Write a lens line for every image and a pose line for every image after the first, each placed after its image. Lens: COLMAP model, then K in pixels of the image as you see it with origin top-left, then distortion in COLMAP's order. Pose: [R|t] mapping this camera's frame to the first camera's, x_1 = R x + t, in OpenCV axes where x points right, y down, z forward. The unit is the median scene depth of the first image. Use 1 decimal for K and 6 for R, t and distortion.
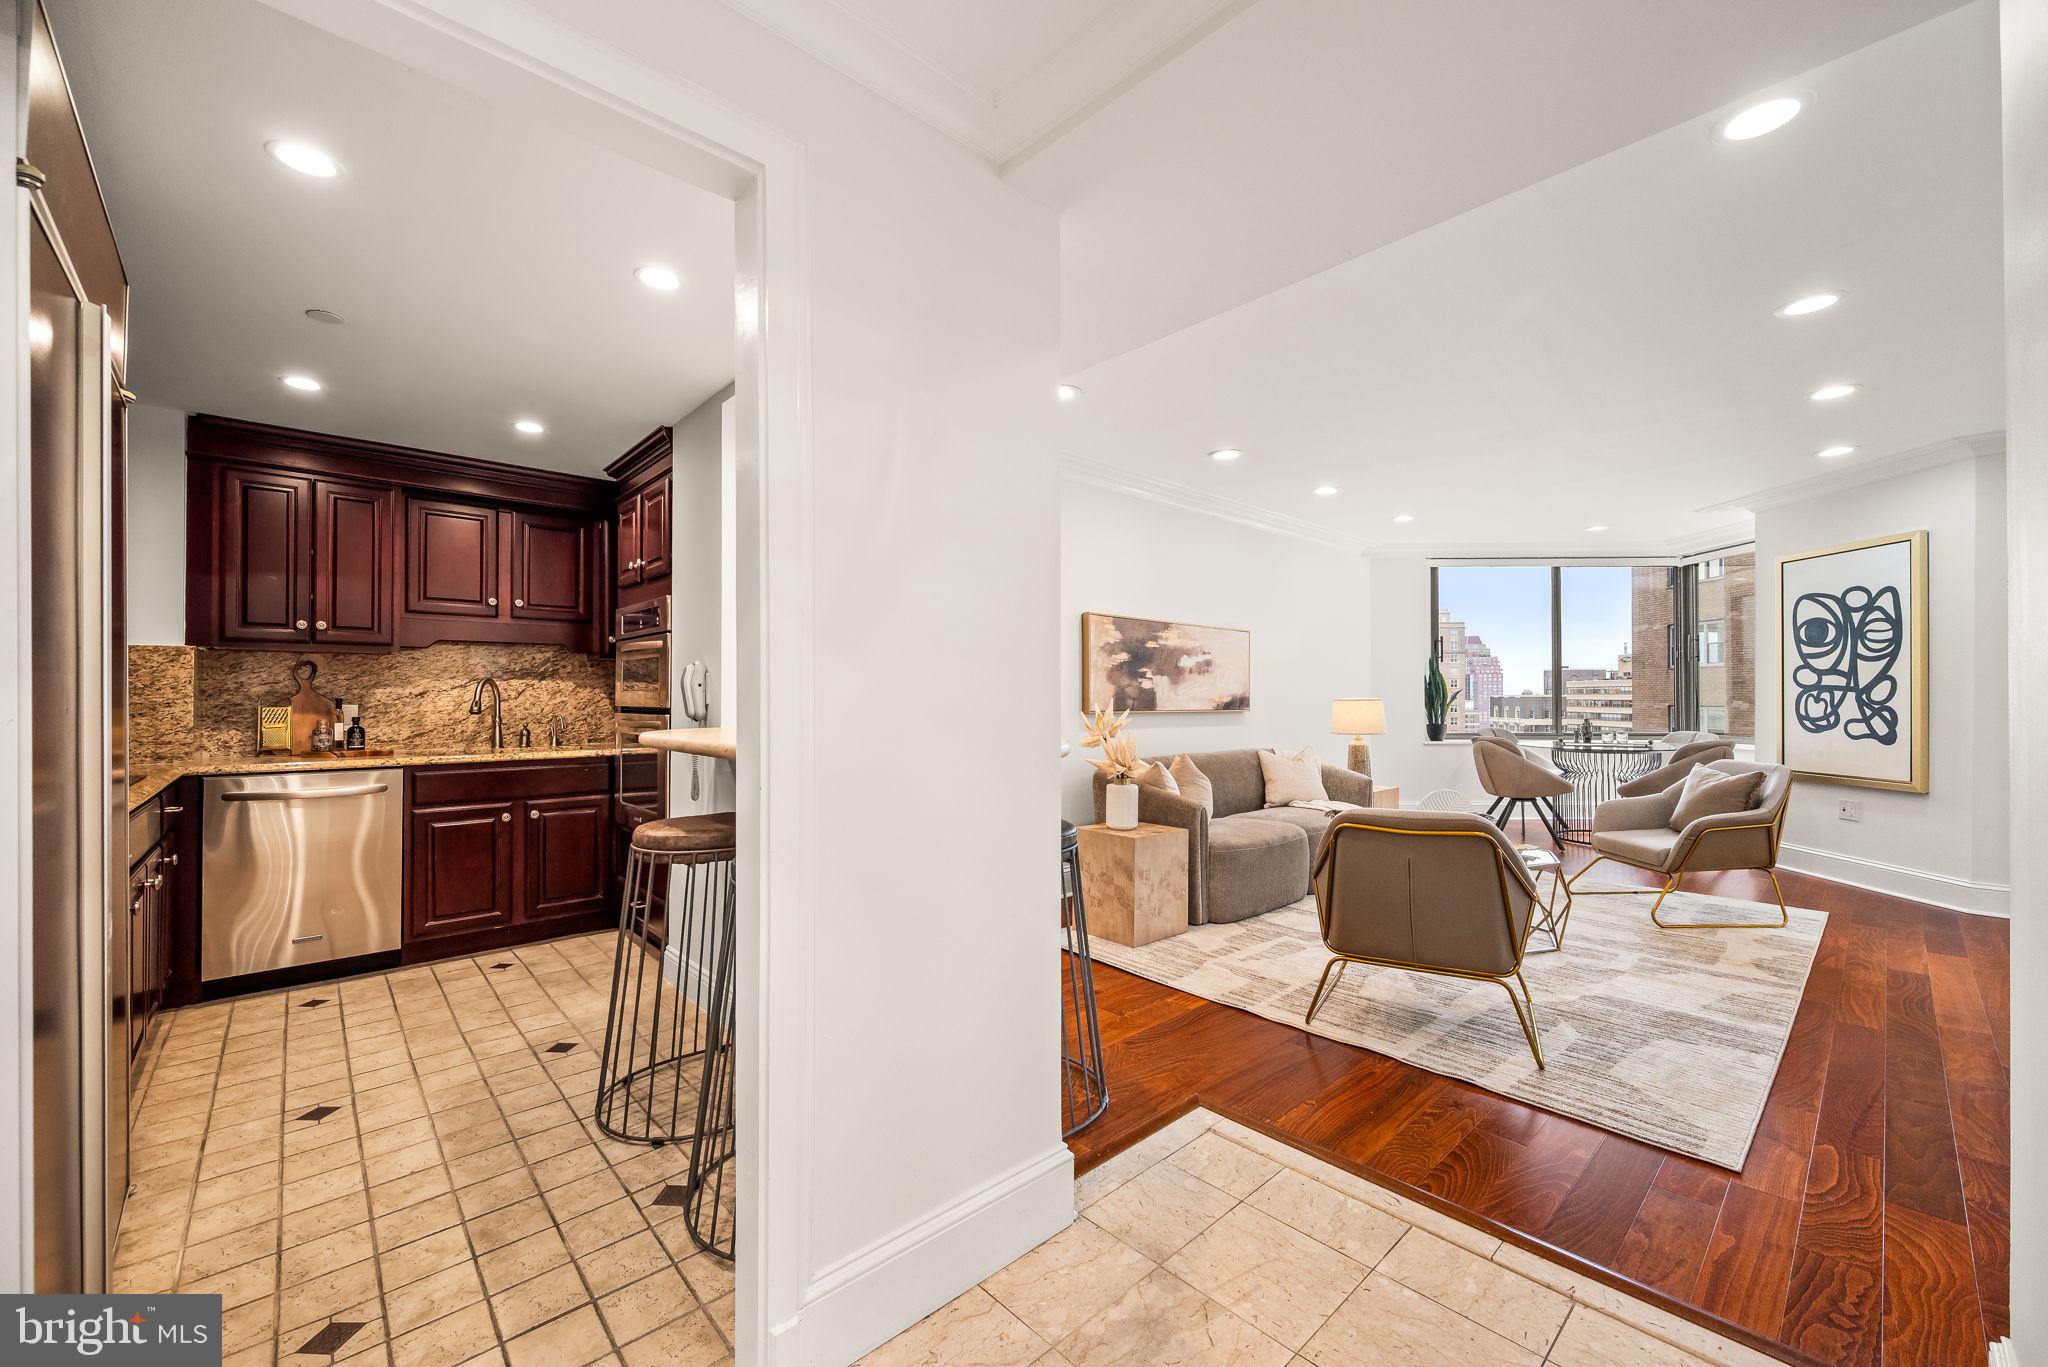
lens RADIAL K [[749.7, 0, 971.3], [0, 749.7, 685.9], [0, 0, 1]] dist [-0.002707, -0.000290]
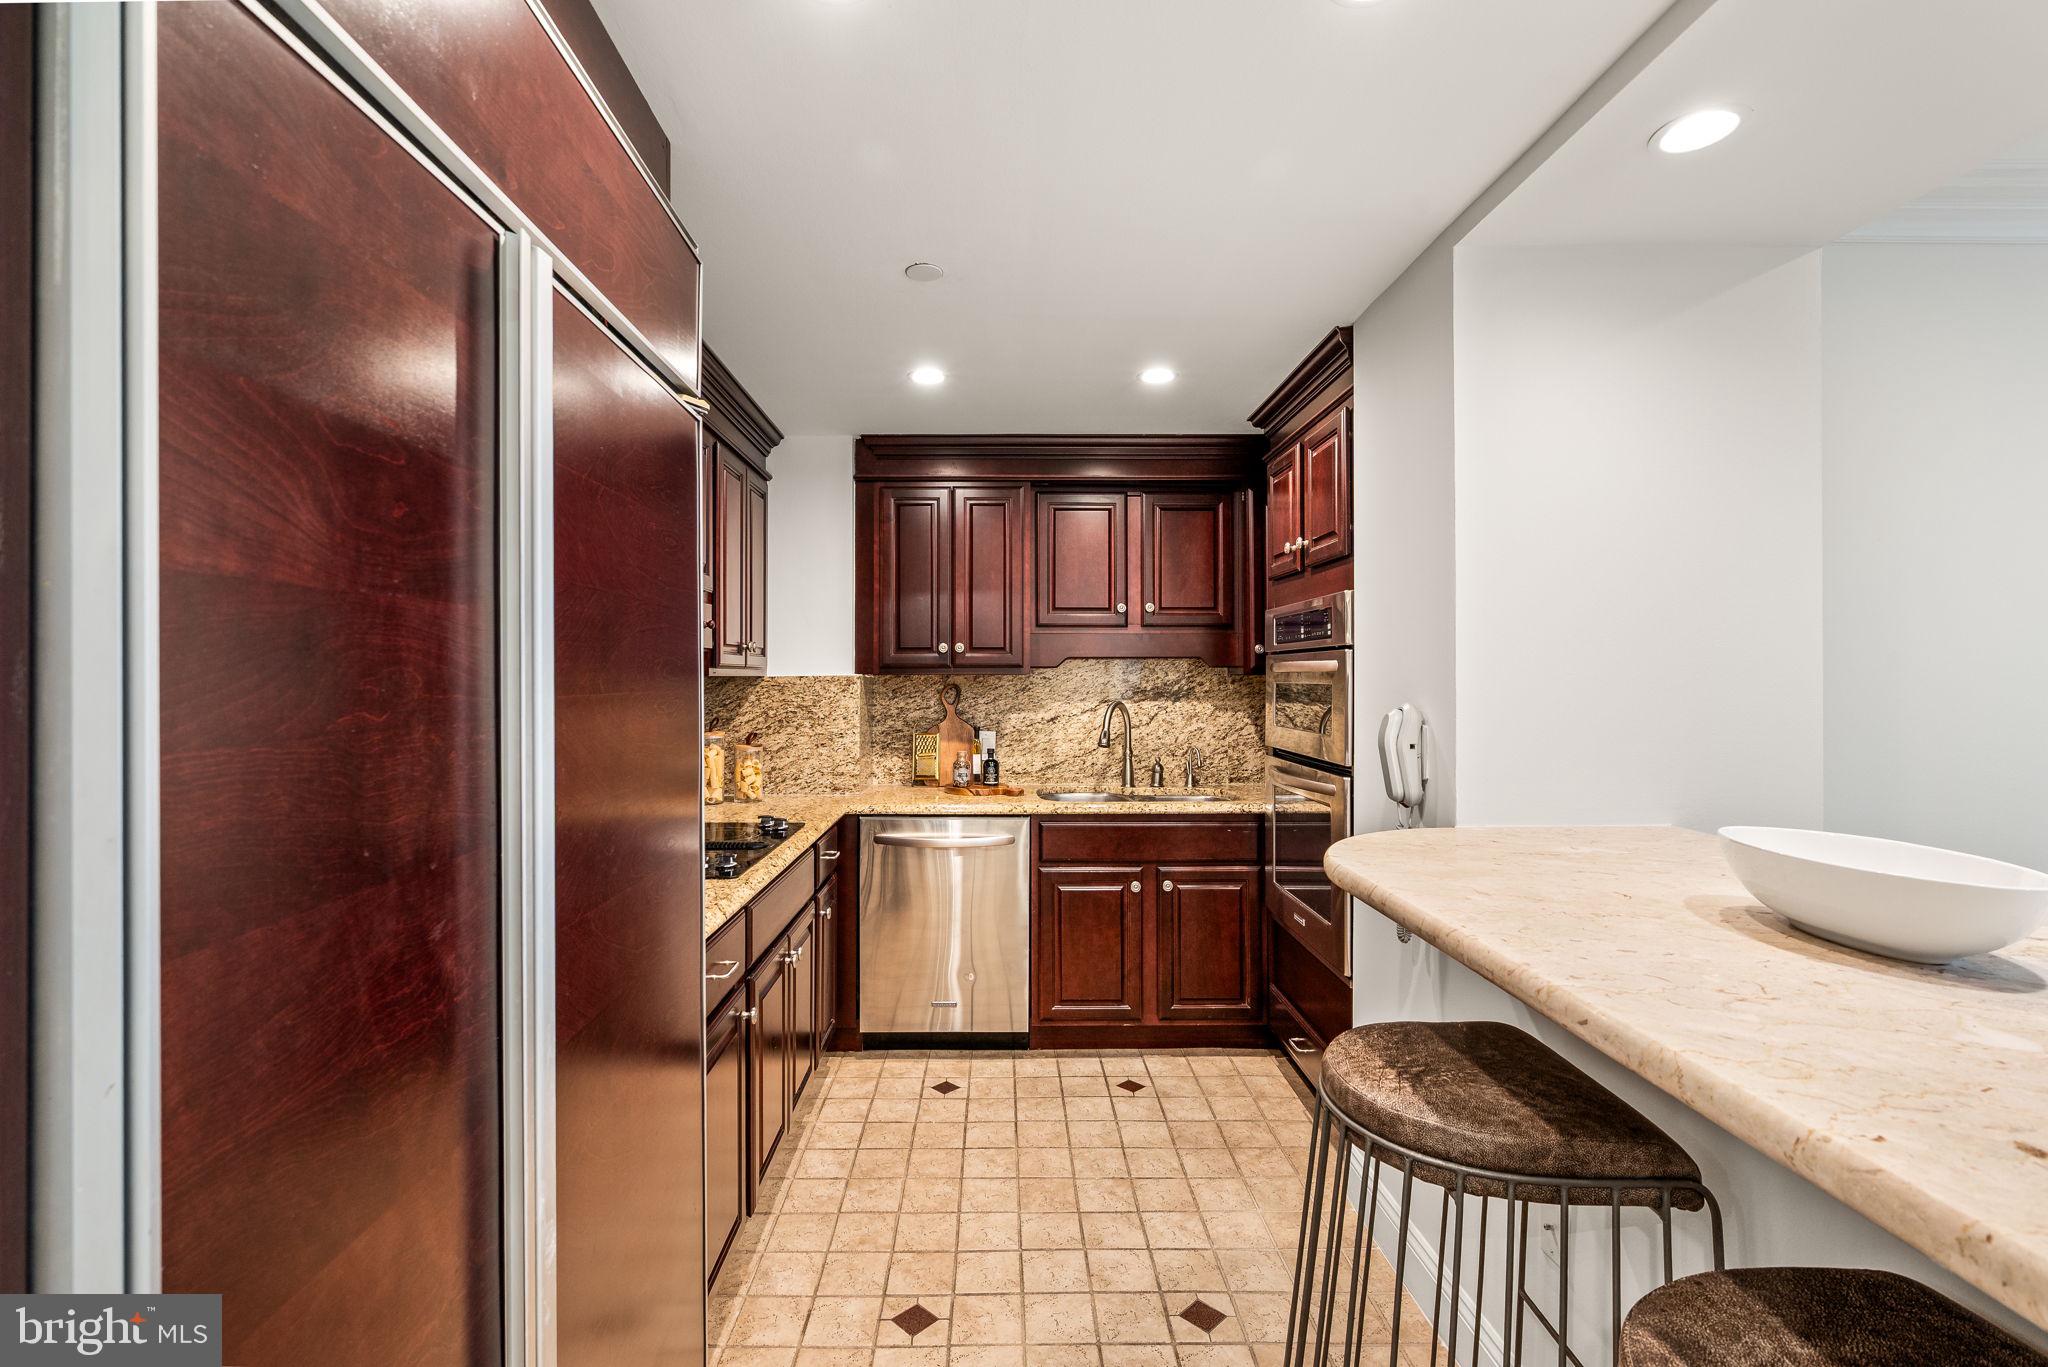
lens RADIAL K [[901.0, 0, 1024.0], [0, 901.0, 683.5], [0, 0, 1]] dist [-0.000282, -0.000076]
pose [[0.771253, -0.000737, -0.636528, -0.113392], [0.006084, 0.999962, 0.006214, -0.042566], [0.636499, -0.008665, 0.771229, 0.203959]]
